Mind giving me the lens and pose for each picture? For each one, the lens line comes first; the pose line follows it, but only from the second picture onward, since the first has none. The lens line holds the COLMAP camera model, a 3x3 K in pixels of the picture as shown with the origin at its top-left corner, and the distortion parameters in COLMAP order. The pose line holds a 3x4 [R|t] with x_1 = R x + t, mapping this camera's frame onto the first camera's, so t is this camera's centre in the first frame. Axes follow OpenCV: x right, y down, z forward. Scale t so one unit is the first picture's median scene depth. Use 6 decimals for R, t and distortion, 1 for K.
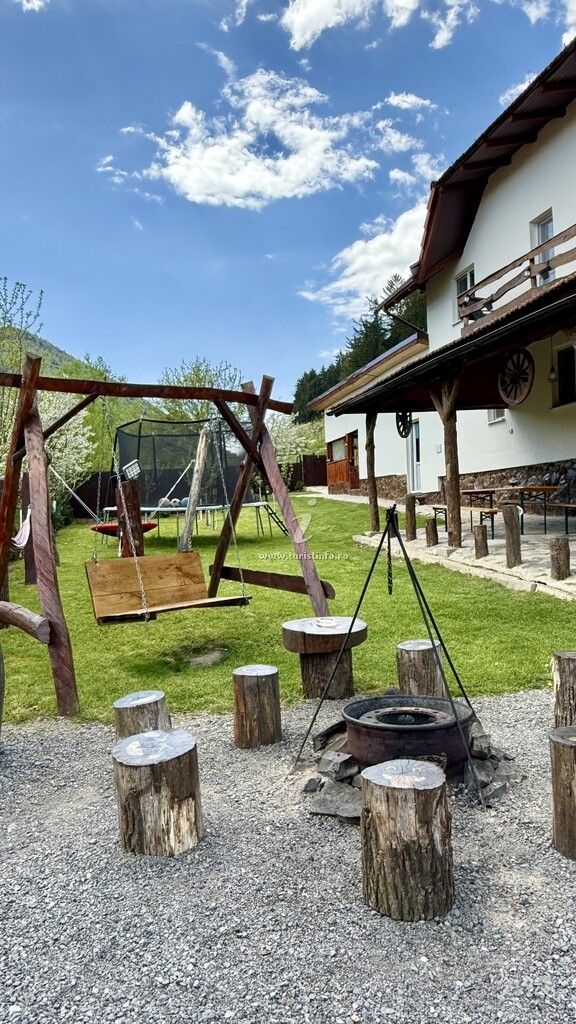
lens RADIAL K [[728.9, 0, 287.1], [0, 728.9, 518.5], [0, 0, 1]] dist [0.002622, -0.001708]
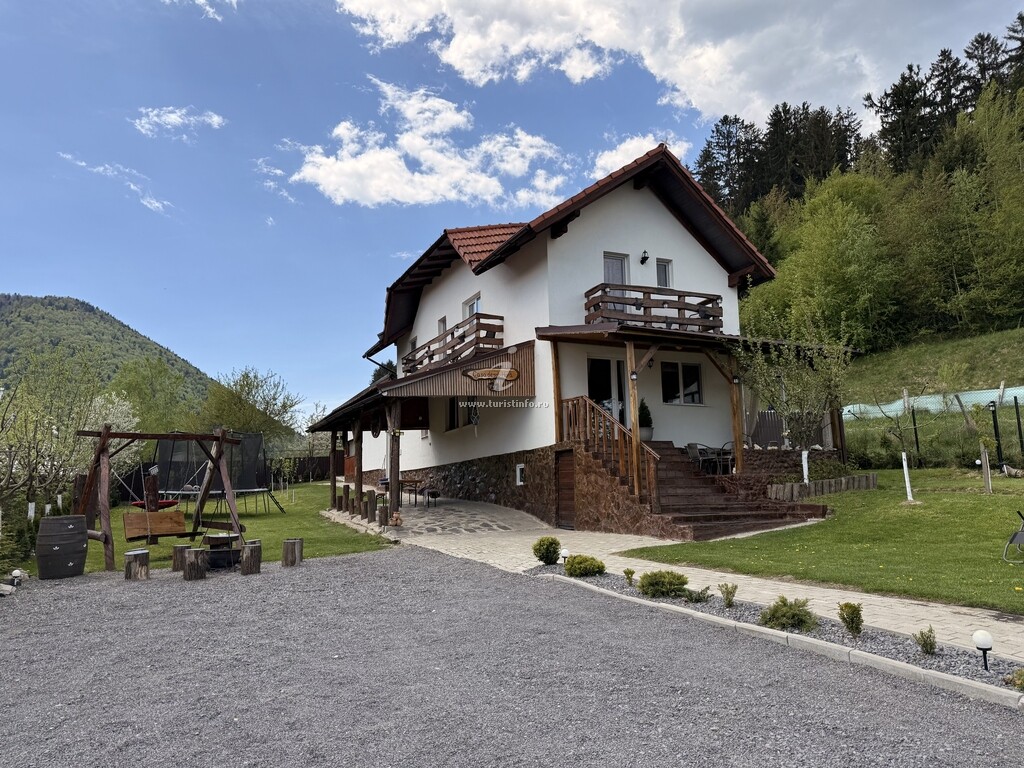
lens RADIAL K [[717.3, 0, 512.4], [0, 717.3, 381.5], [0, 0, 1]] dist [0.049390, -0.006787]
pose [[0.979356, 0.042630, 0.197598, 0.174249], [-0.008750, 0.985534, -0.169249, 0.010550], [-0.201955, 0.164026, 0.965562, -0.590262]]
